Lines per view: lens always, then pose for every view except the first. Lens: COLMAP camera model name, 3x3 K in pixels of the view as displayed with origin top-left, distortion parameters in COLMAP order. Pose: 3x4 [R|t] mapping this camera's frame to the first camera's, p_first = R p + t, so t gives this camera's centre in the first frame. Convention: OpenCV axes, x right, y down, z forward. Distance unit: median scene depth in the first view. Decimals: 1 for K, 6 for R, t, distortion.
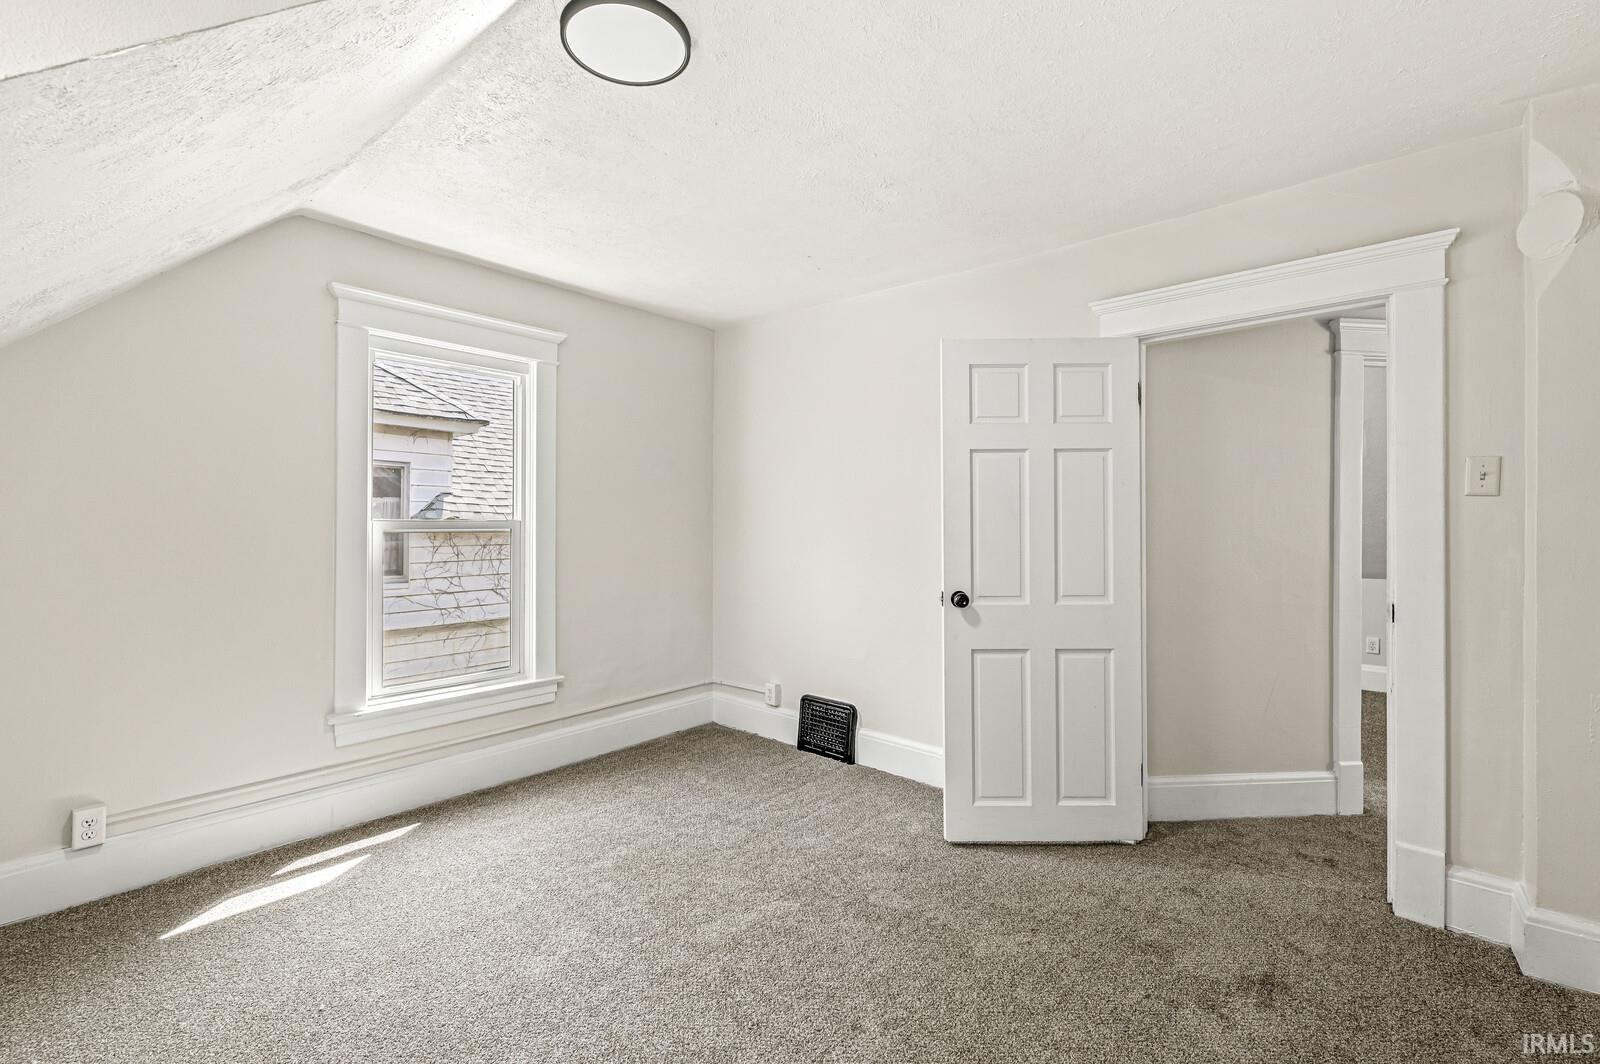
lens RADIAL K [[699.1, 0, 797.0], [0, 699.1, 518.1], [0, 0, 1]] dist [0.001296, -0.000110]
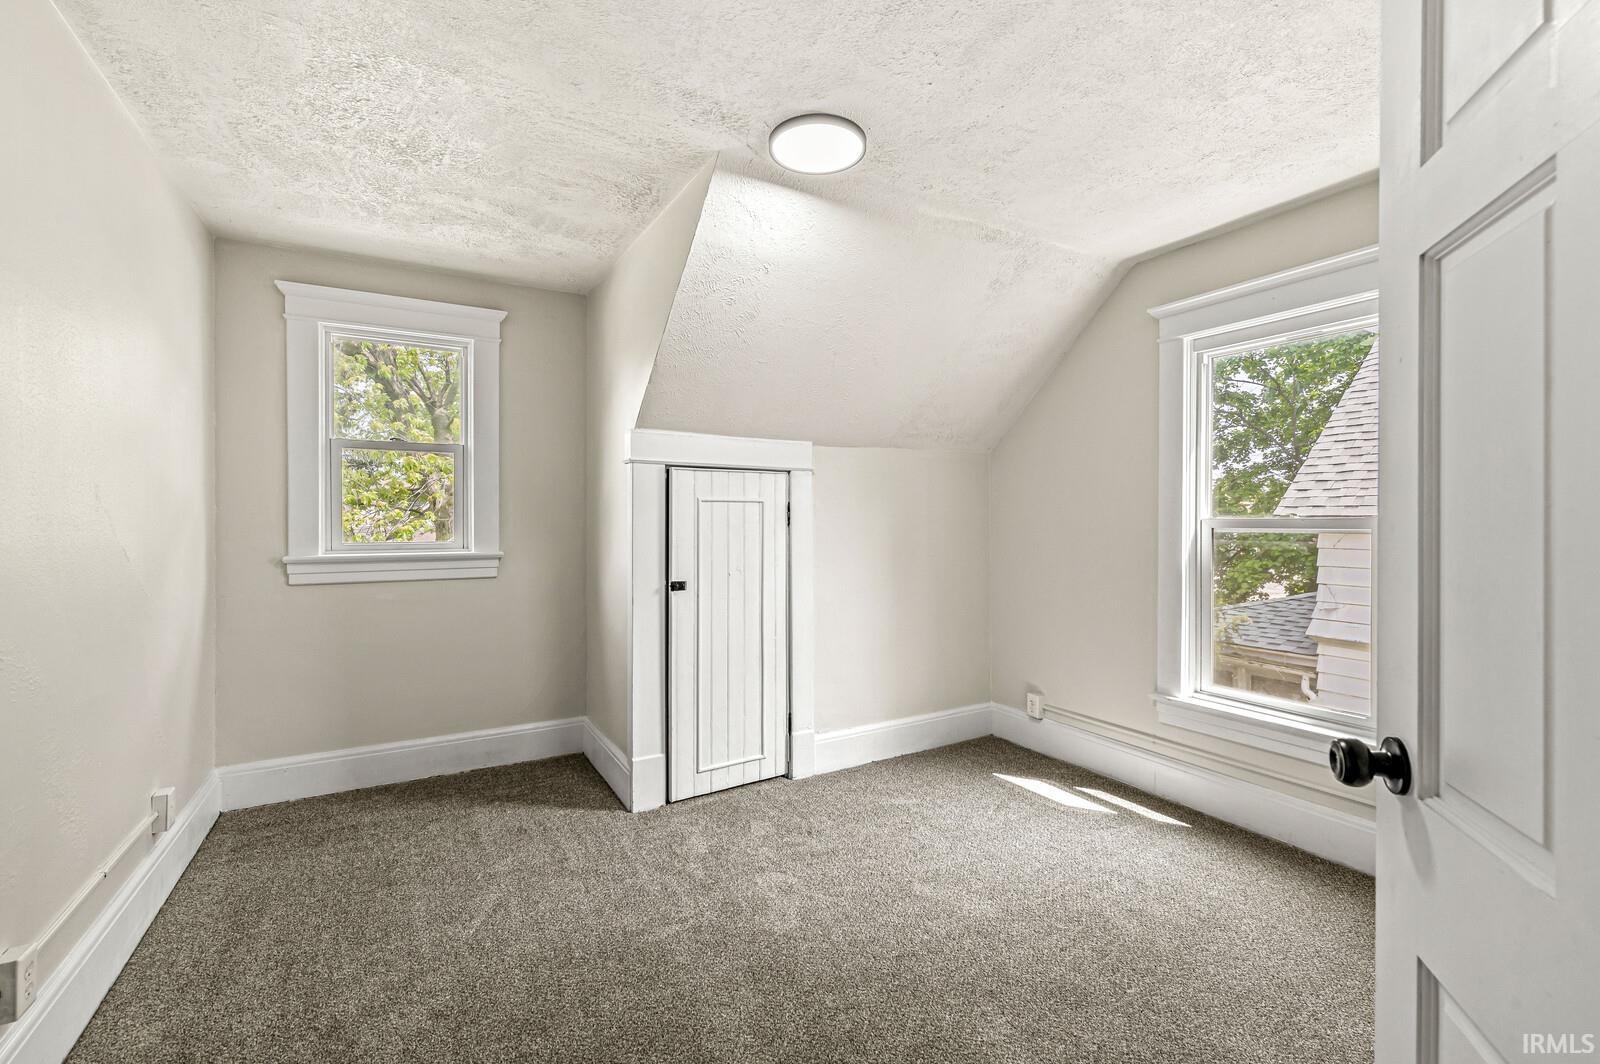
lens RADIAL K [[699.1, 0, 797.0], [0, 699.1, 518.1], [0, 0, 1]] dist [0.001296, -0.000110]
pose [[-0.328838, -0.002643, -0.944383, 0.618847], [-0.000390, 0.999996, -0.002663, 0.005443], [0.944386, -0.000507, -0.328838, 0.864569]]
